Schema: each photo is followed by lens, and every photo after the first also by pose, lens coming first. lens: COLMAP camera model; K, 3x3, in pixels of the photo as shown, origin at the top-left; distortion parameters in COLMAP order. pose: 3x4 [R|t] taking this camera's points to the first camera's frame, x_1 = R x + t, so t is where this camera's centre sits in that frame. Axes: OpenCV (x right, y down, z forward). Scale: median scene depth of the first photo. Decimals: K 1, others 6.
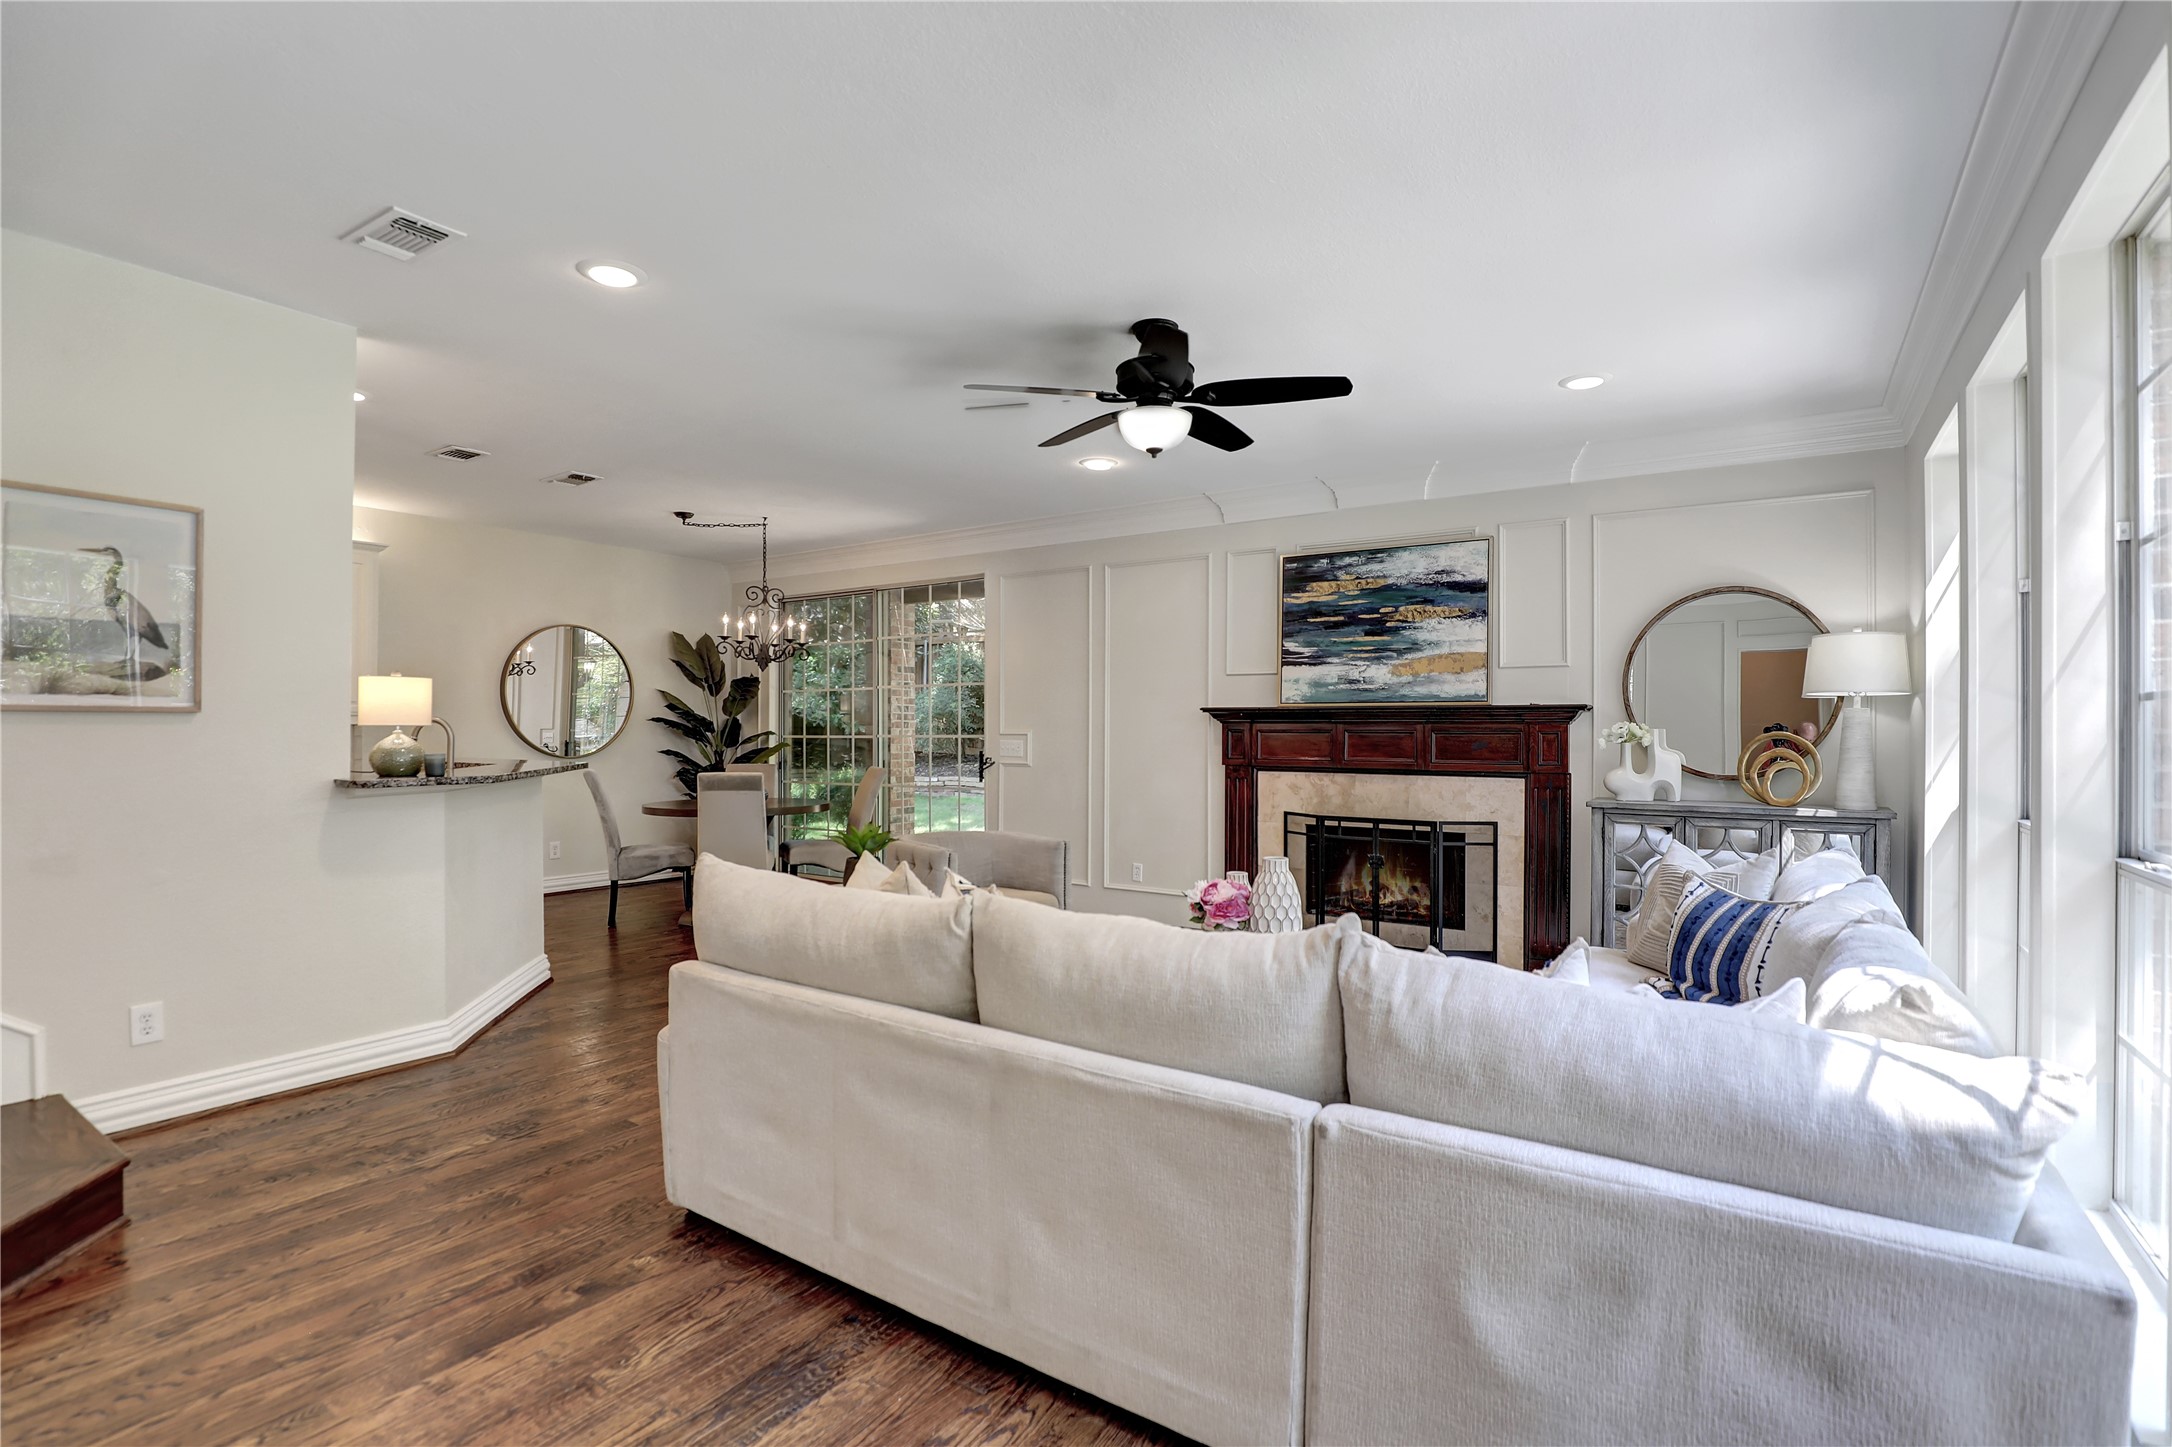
lens RADIAL K [[1038.4, 0, 1086.0], [0, 1038.4, 723.5], [0, 0, 1]] dist [-0.013542, -0.000186]
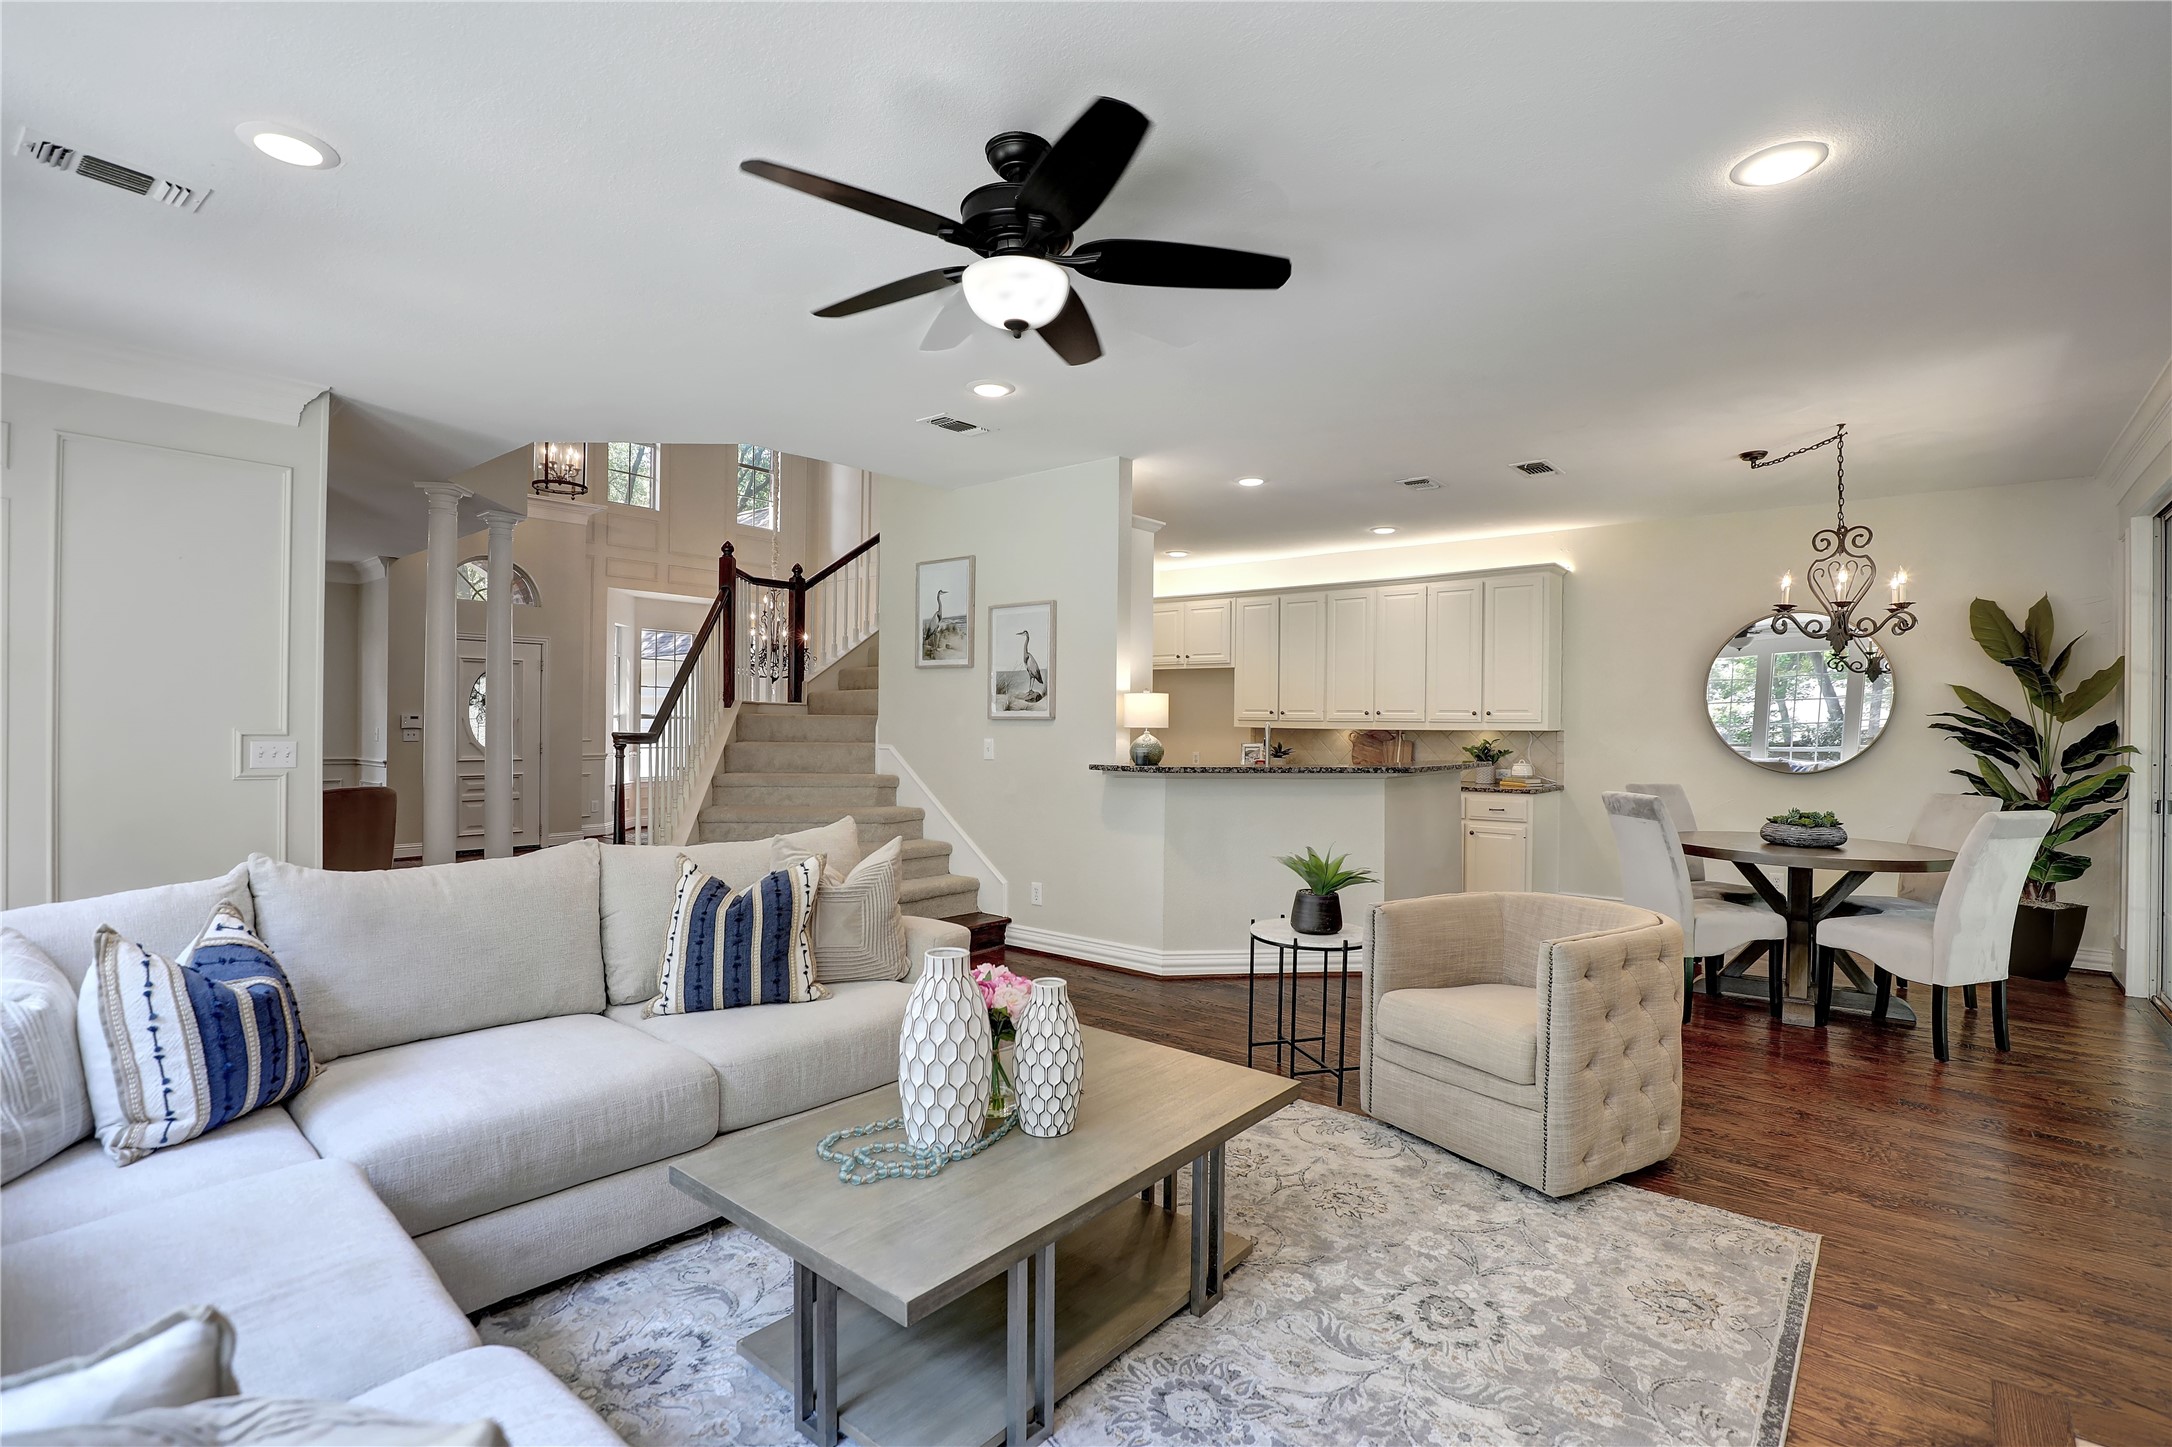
lens RADIAL K [[1009.4, 0, 1036.0], [0, 1009.4, 731.5], [0, 0, 1]] dist [-0.046565, 0.000091]
pose [[-0.120255, -0.003993, -0.992735, 0.697020], [-0.007965, 0.999964, -0.003057, 0.011954], [0.992711, 0.007539, -0.120283, 1.024564]]
